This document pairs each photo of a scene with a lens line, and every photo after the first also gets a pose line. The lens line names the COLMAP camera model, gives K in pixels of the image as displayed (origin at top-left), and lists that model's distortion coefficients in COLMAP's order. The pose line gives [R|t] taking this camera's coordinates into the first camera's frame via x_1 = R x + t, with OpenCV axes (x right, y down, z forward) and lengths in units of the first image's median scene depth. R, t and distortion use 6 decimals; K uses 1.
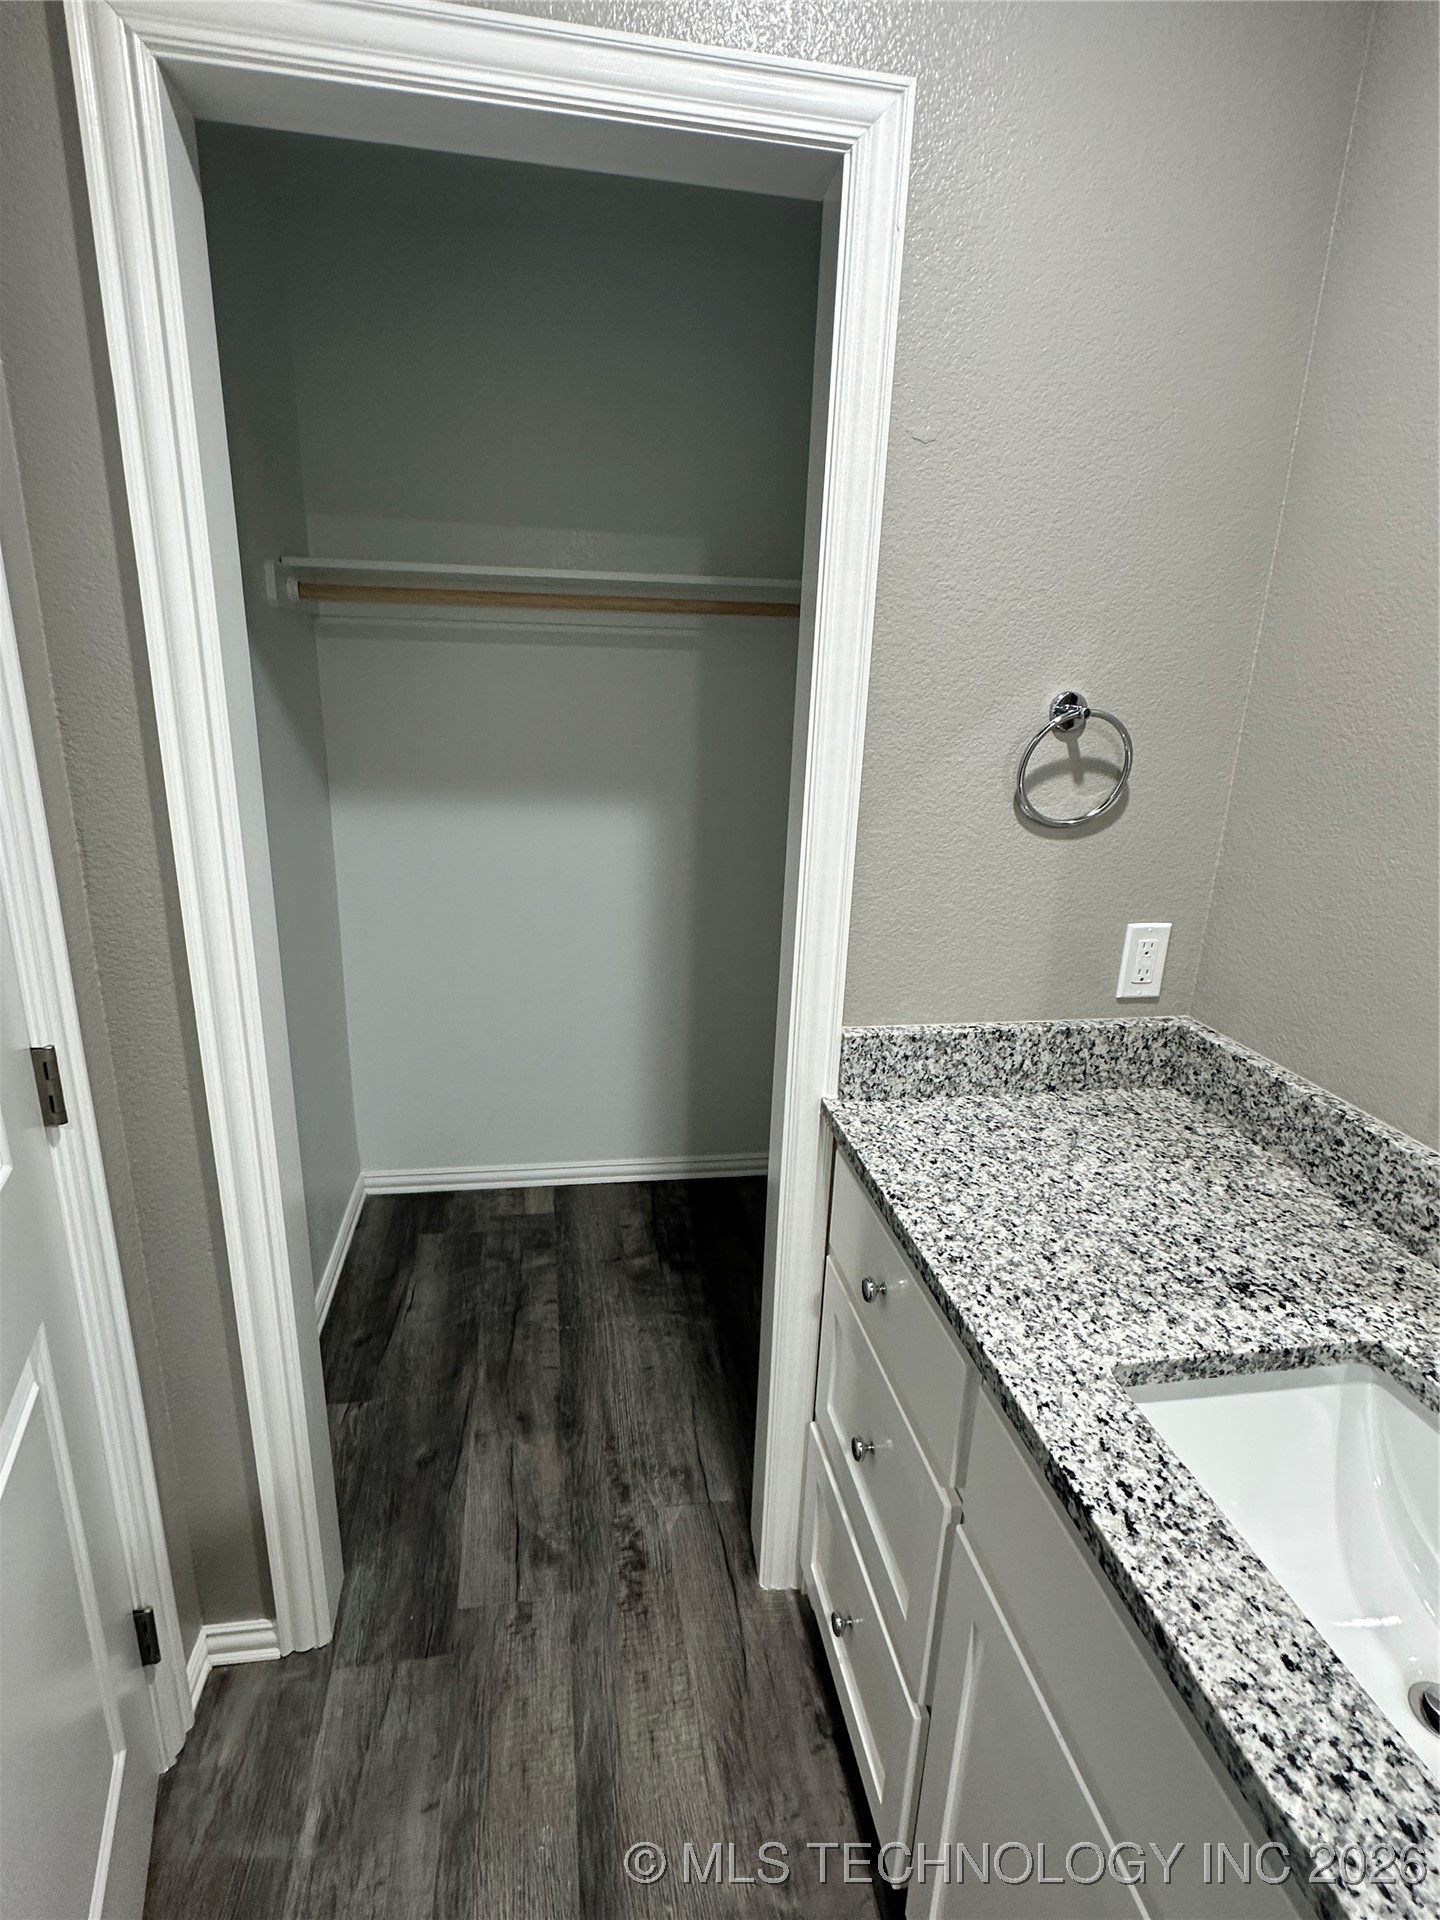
lens RADIAL K [[971.1, 0, 715.8], [0, 971.1, 962.9], [0, 0, 1]] dist [0.000698, 0.000658]
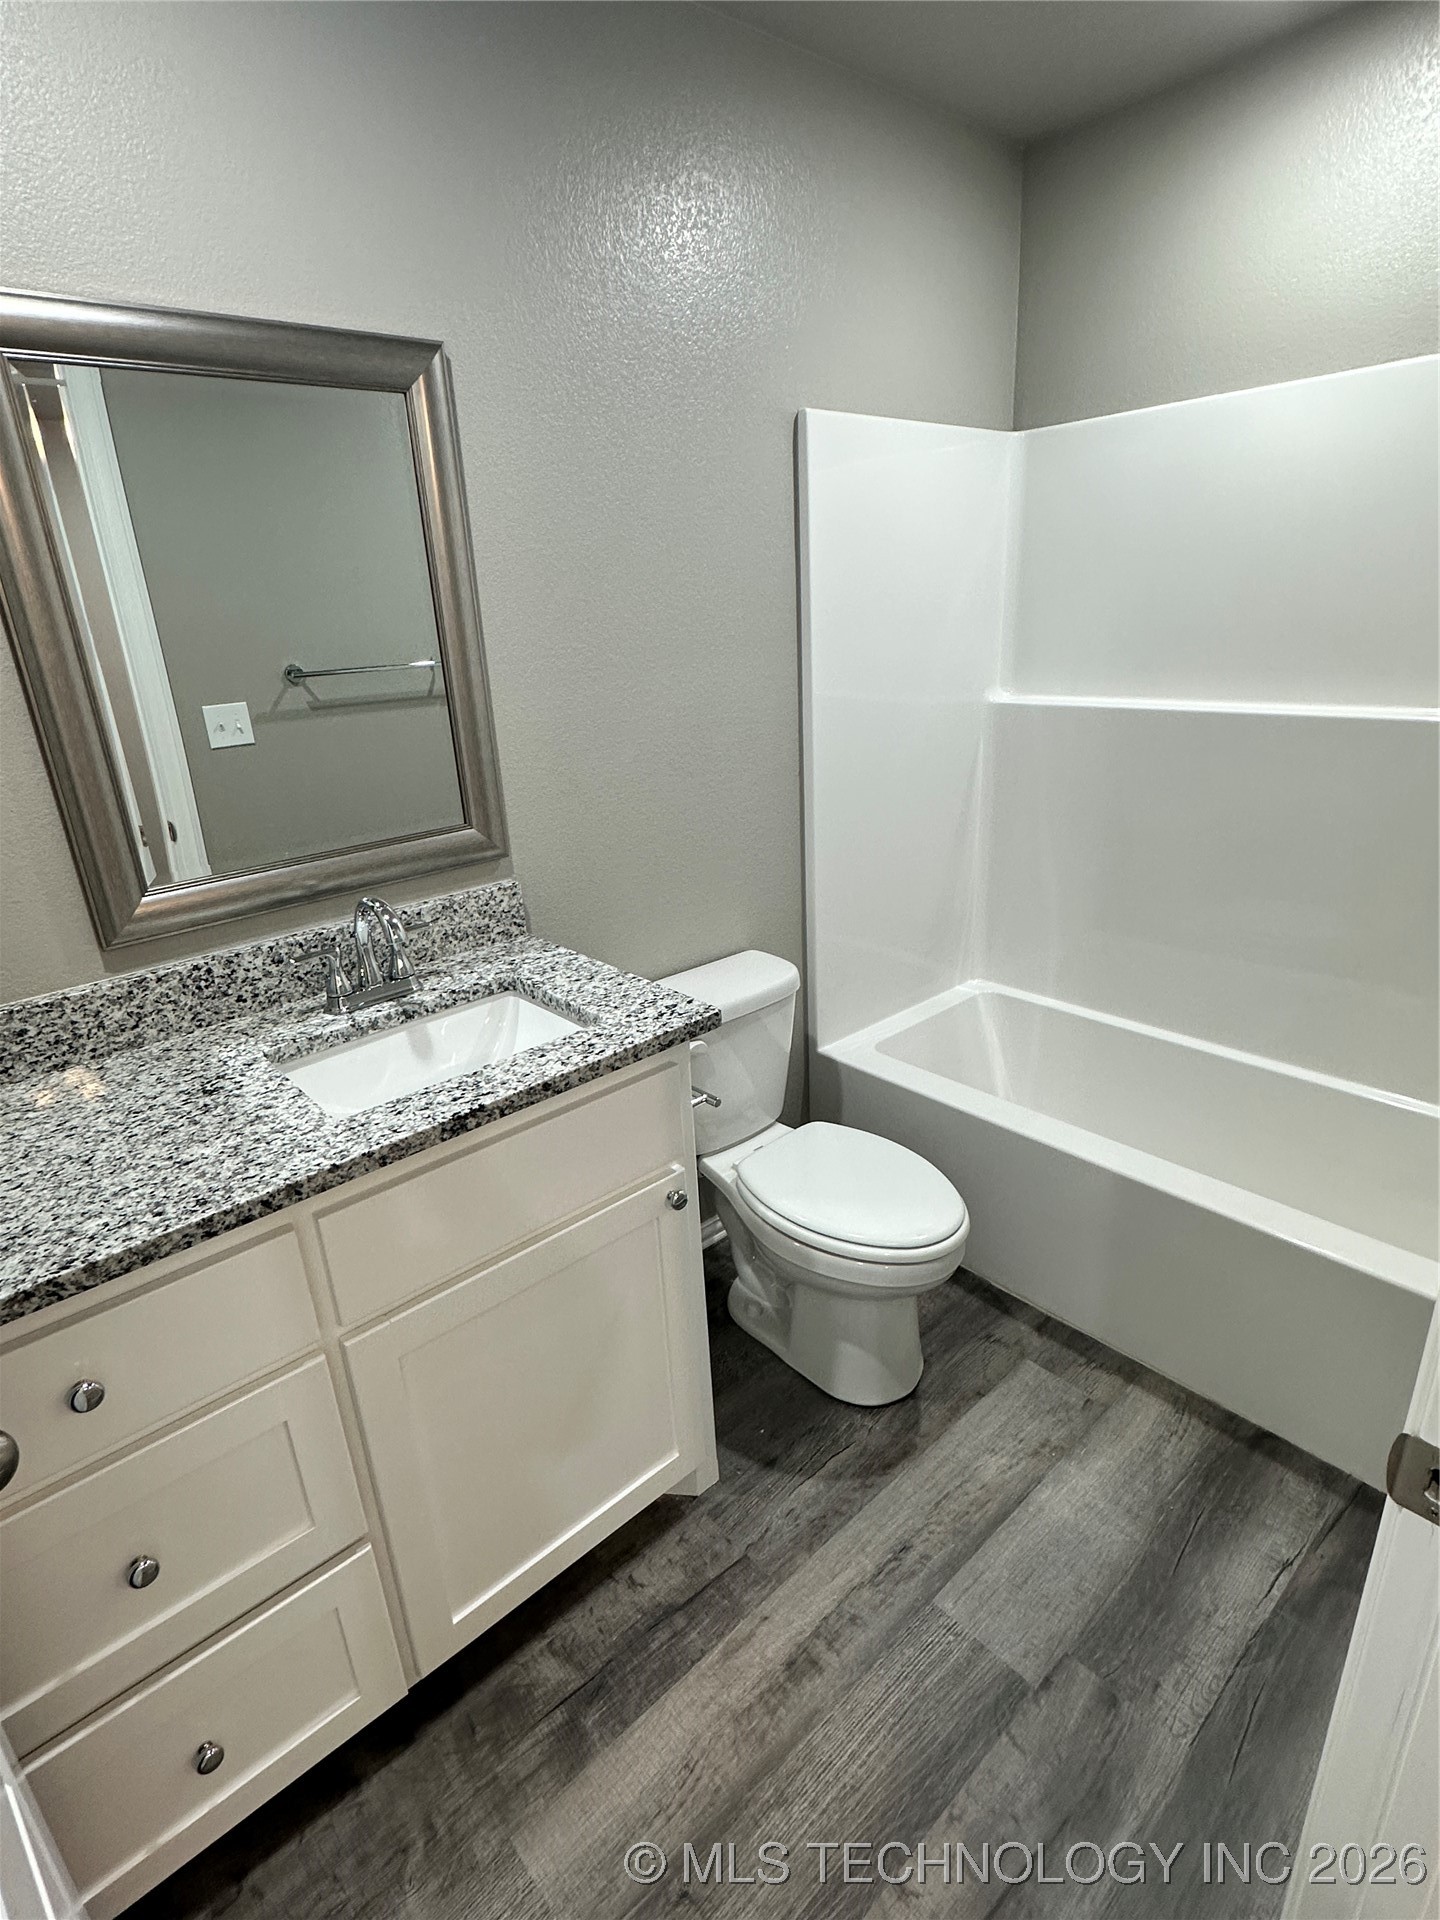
lens RADIAL K [[971.1, 0, 709.2], [0, 971.1, 961.5], [0, 0, 1]] dist [0.000698, 0.000658]
pose [[-0.519375, -0.301220, 0.799697, -0.711211], [0.286193, 0.820460, 0.494912, -0.232682], [-0.805198, 0.485913, -0.339920, 0.748864]]
